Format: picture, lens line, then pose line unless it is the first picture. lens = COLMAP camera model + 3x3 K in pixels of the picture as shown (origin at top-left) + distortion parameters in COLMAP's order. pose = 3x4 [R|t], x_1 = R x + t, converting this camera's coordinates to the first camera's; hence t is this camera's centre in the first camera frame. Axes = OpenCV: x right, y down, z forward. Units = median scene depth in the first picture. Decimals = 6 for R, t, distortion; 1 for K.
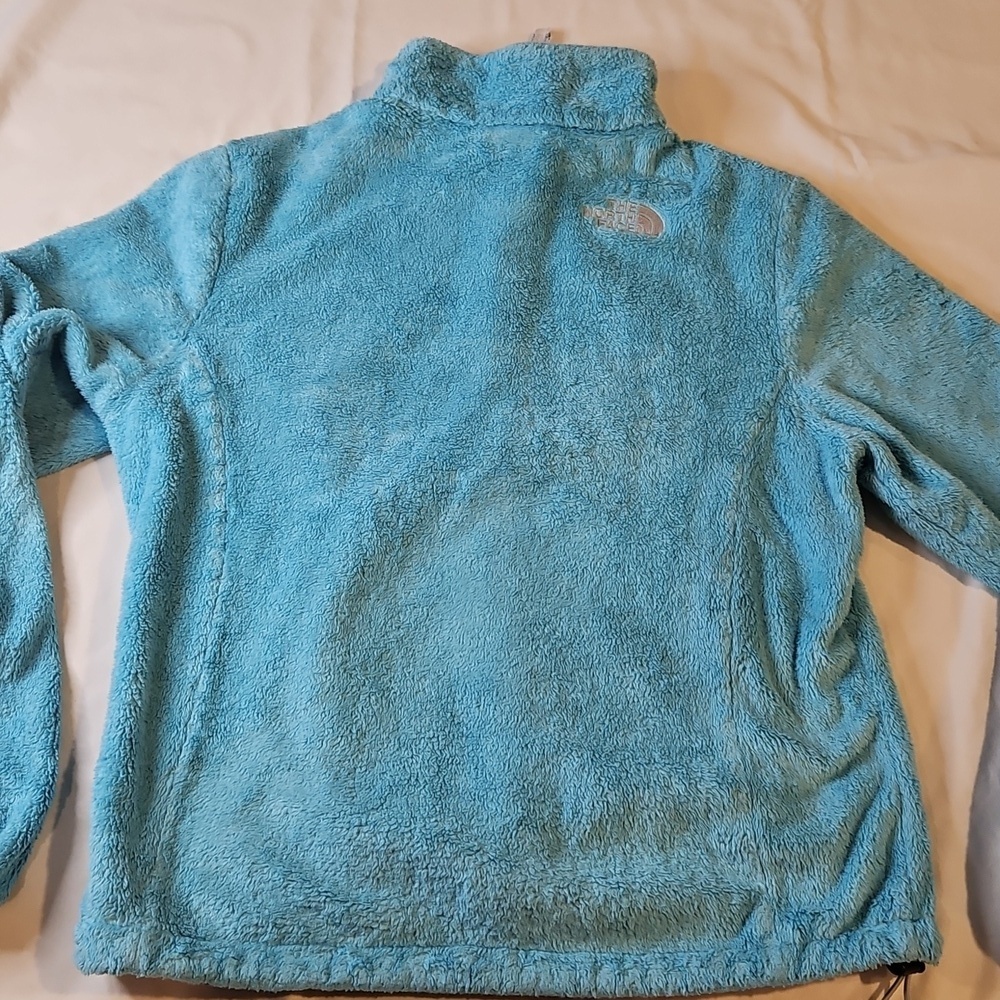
lens RADIAL K [[1516.7, 0, 502.0], [0, 1516.7, 500.2], [0, 0, 1]] dist [0.026113, 0.000000]
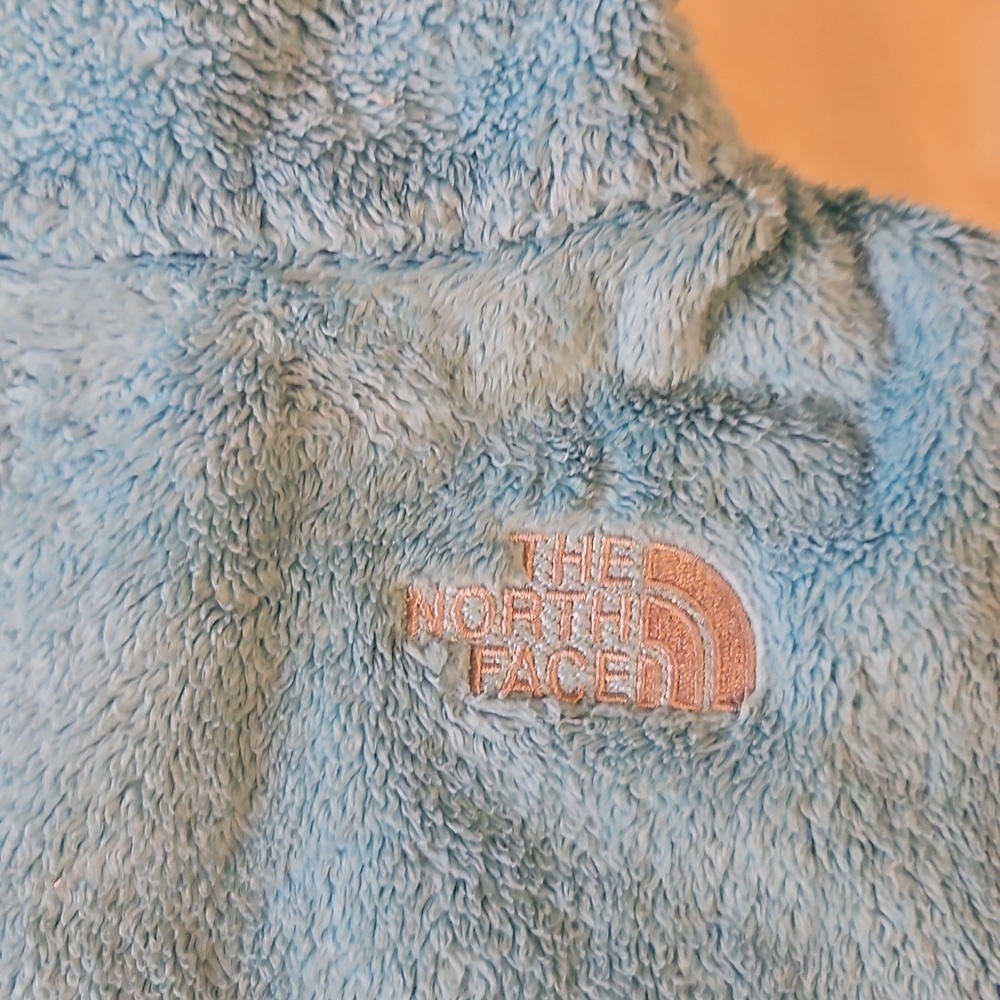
lens RADIAL K [[1516.7, 0, 496.4], [0, 1516.7, 499.7], [0, 0, 1]] dist [0.026113, 0.000000]
pose [[0.996713, -0.072607, -0.035930, 0.076613], [0.080041, 0.951031, 0.298551, -0.272825], [0.012493, -0.300446, 0.953717, 0.783474]]
